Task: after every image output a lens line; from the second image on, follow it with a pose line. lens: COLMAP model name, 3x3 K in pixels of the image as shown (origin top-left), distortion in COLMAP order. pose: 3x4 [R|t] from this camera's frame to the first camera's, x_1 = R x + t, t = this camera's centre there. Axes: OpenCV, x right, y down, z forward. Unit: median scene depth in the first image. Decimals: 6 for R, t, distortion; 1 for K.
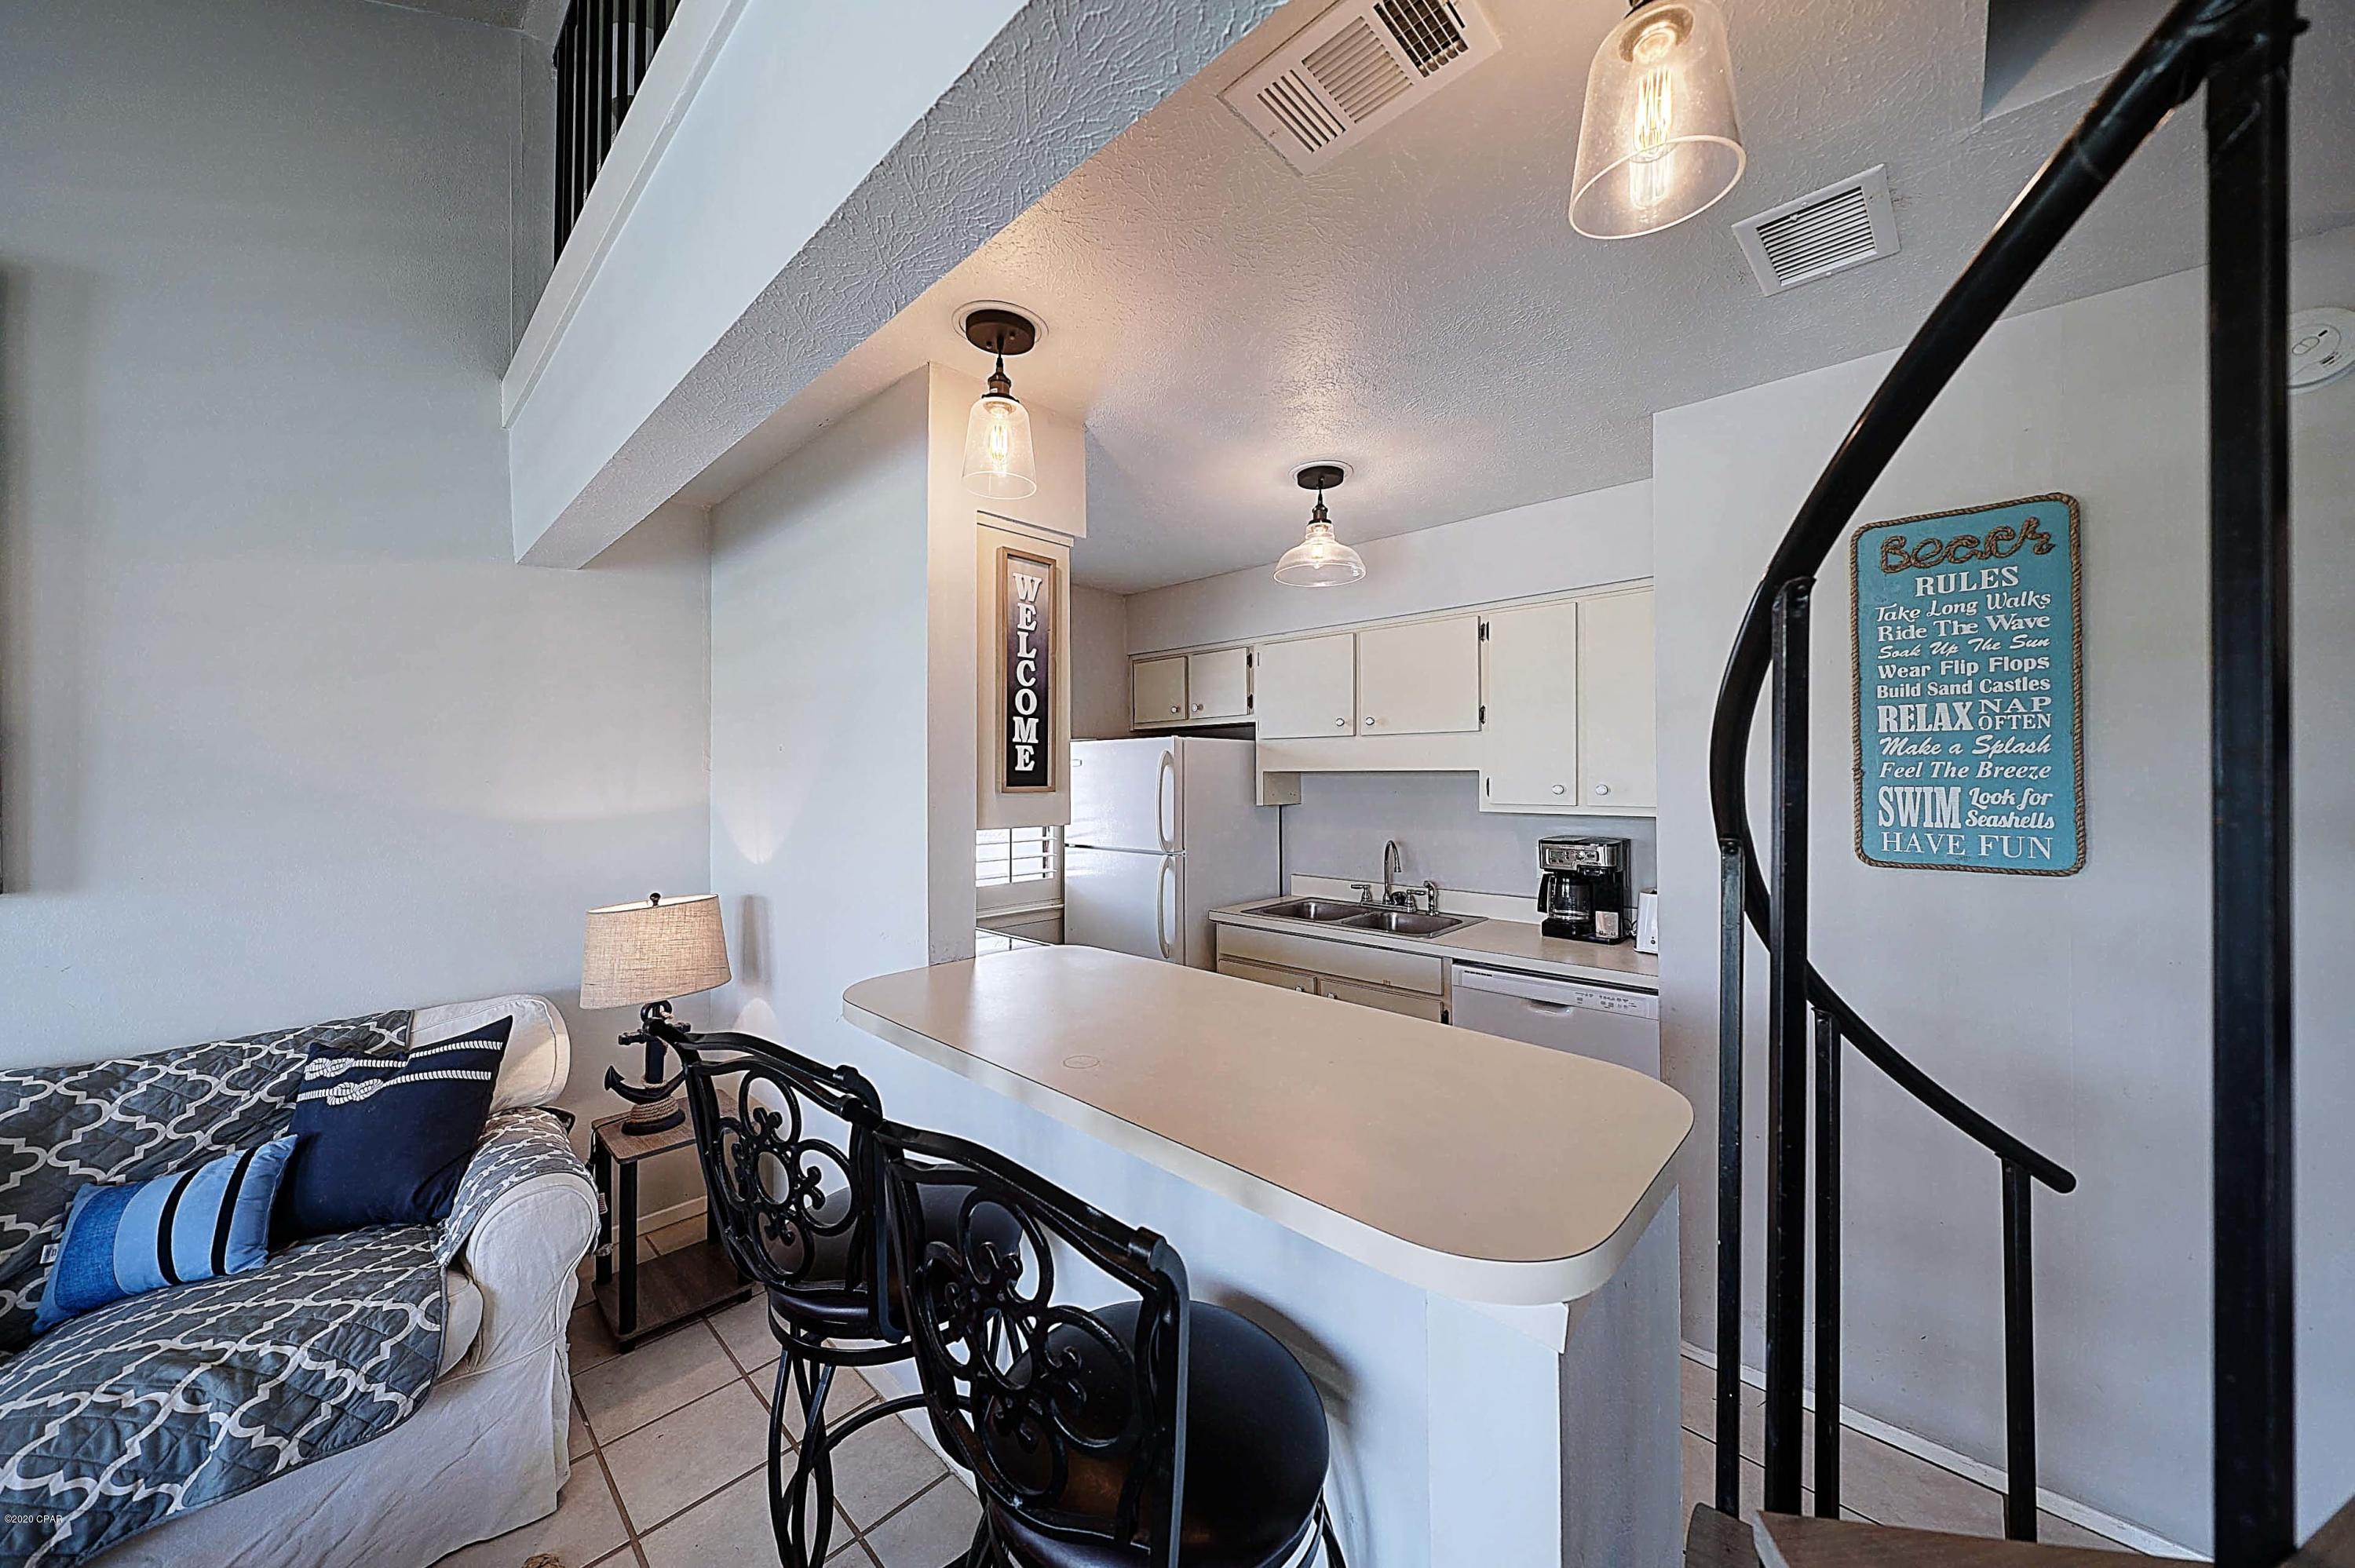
lens RADIAL K [[808.1, 0, 1166.4], [0, 808.1, 768.5], [0, 0, 1]] dist [-0.001225, -0.000443]
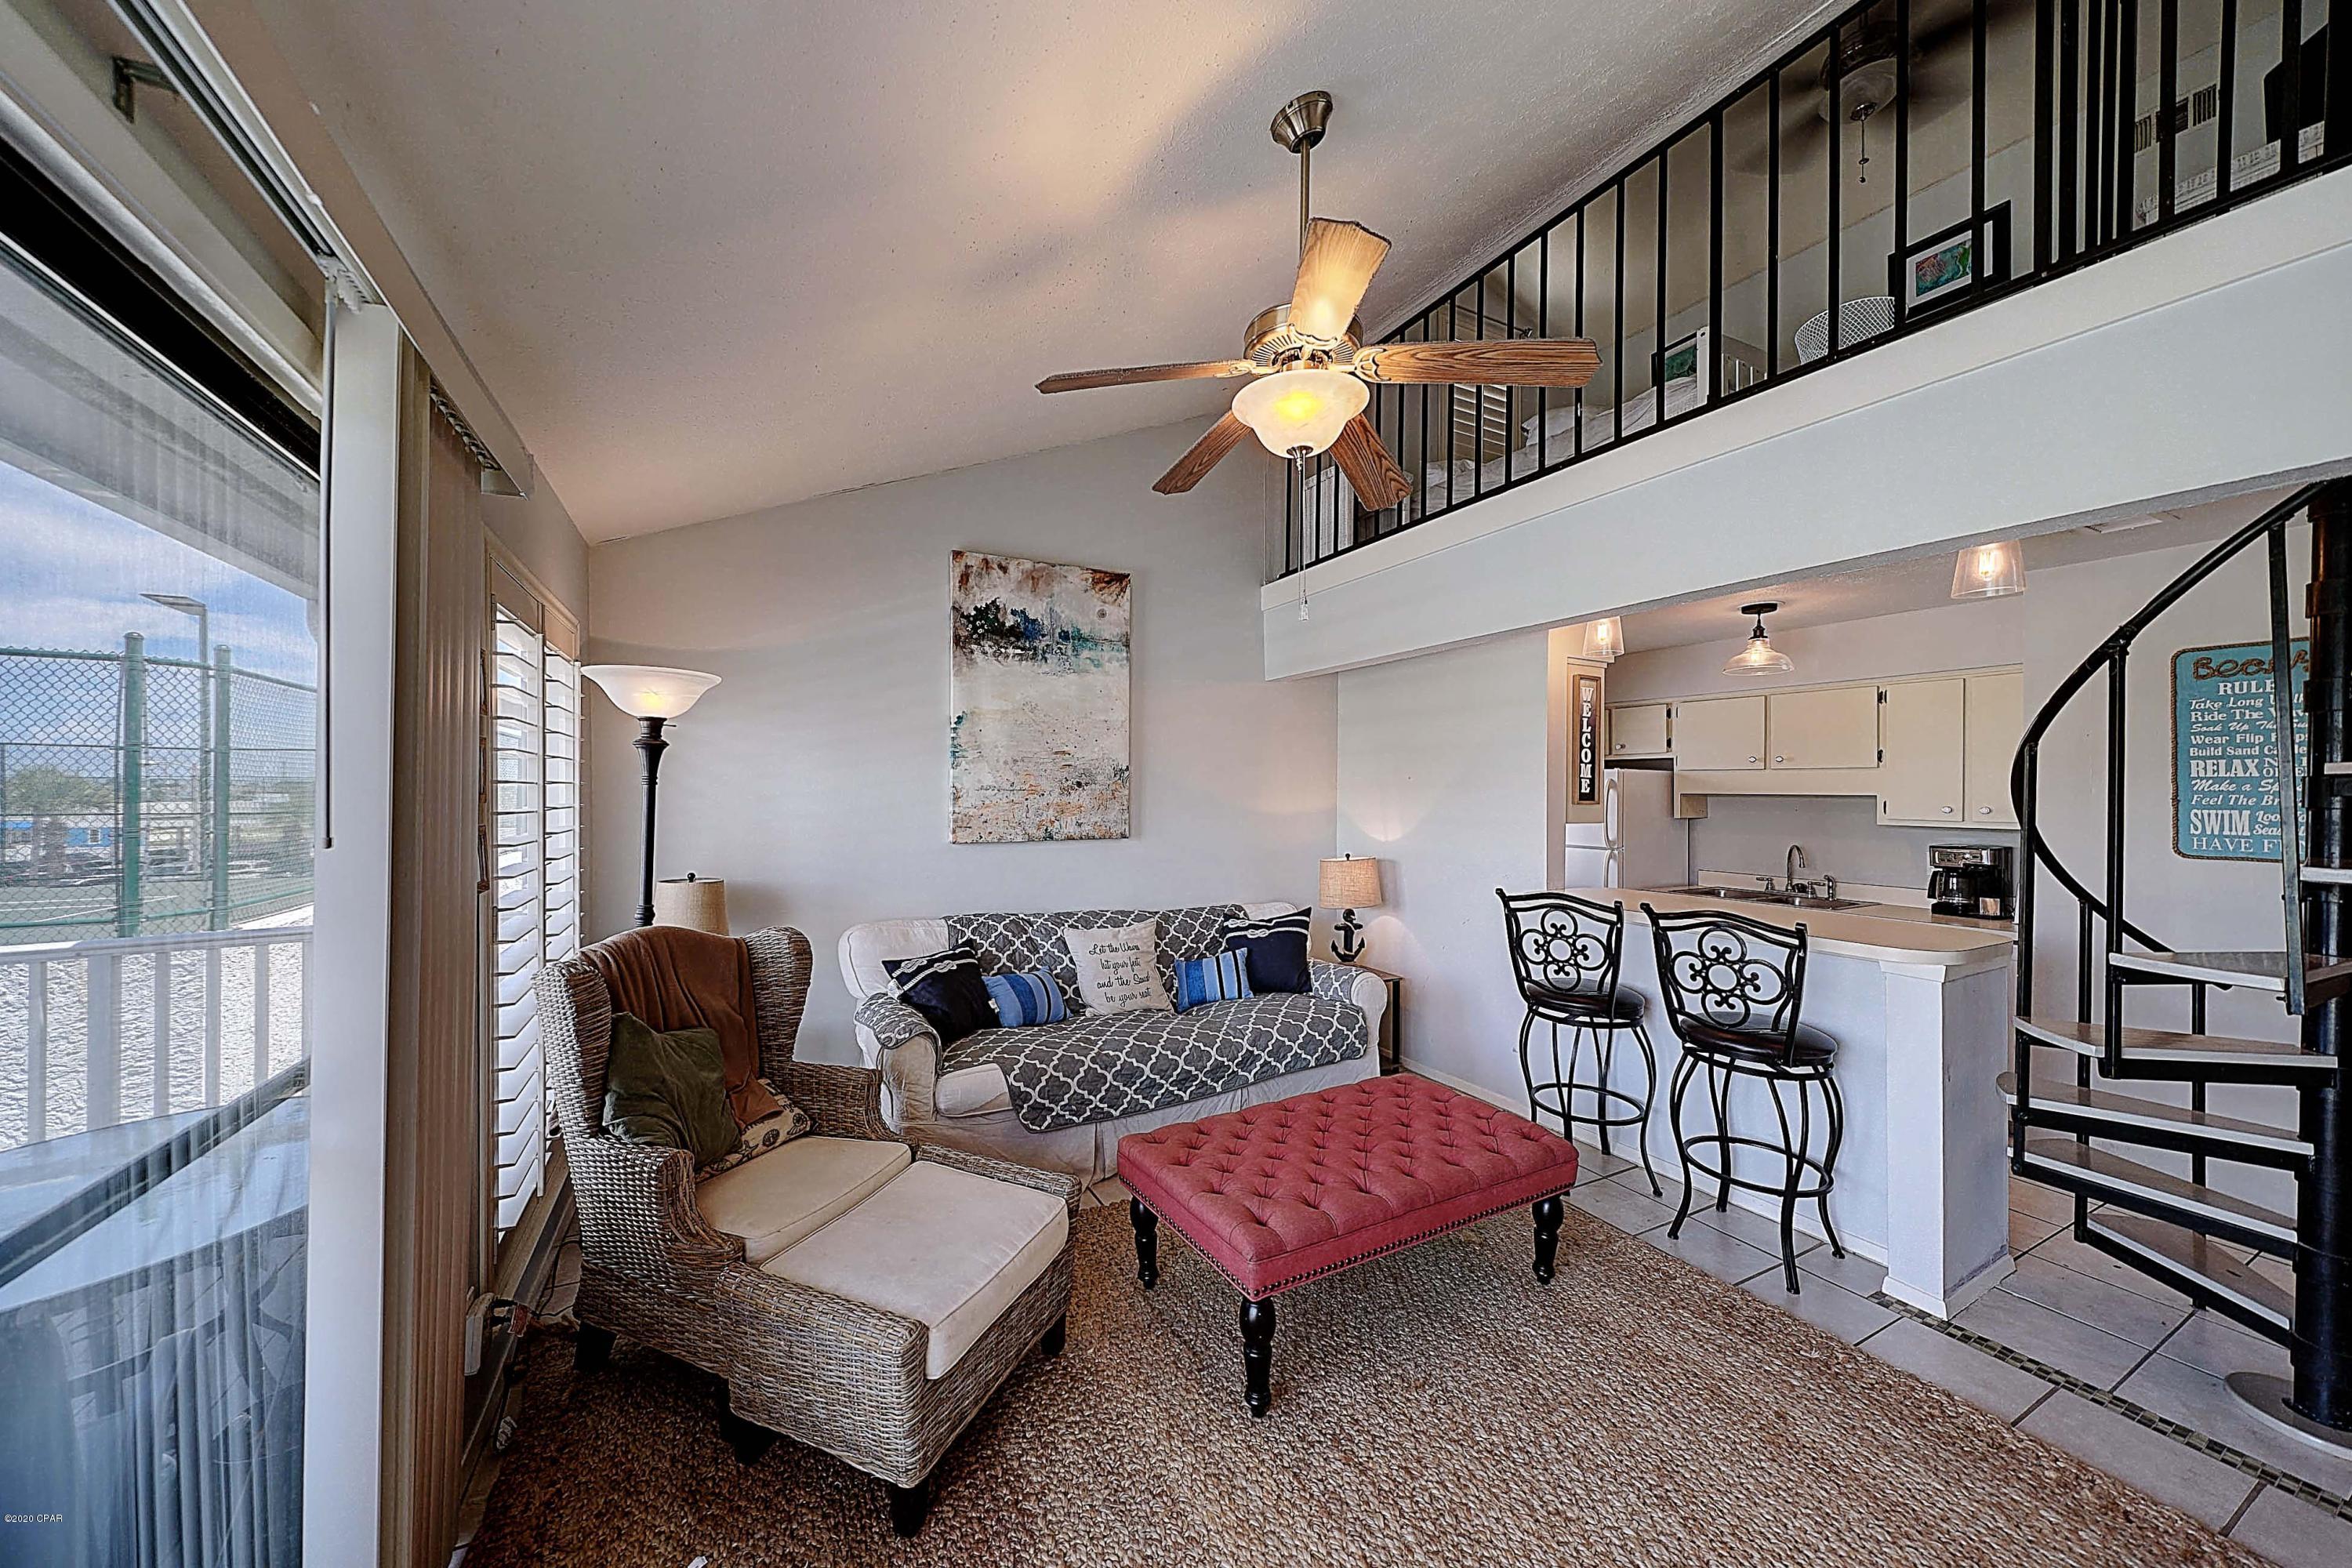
lens RADIAL K [[807.2, 0, 1155.5], [0, 807.2, 782.3], [0, 0, 1]] dist [-0.001225, -0.000443]
pose [[0.946228, 0.009783, -0.323352, -0.516988], [-0.010954, 0.999938, -0.001803, -0.006243], [0.323315, 0.005248, 0.946277, -1.093607]]
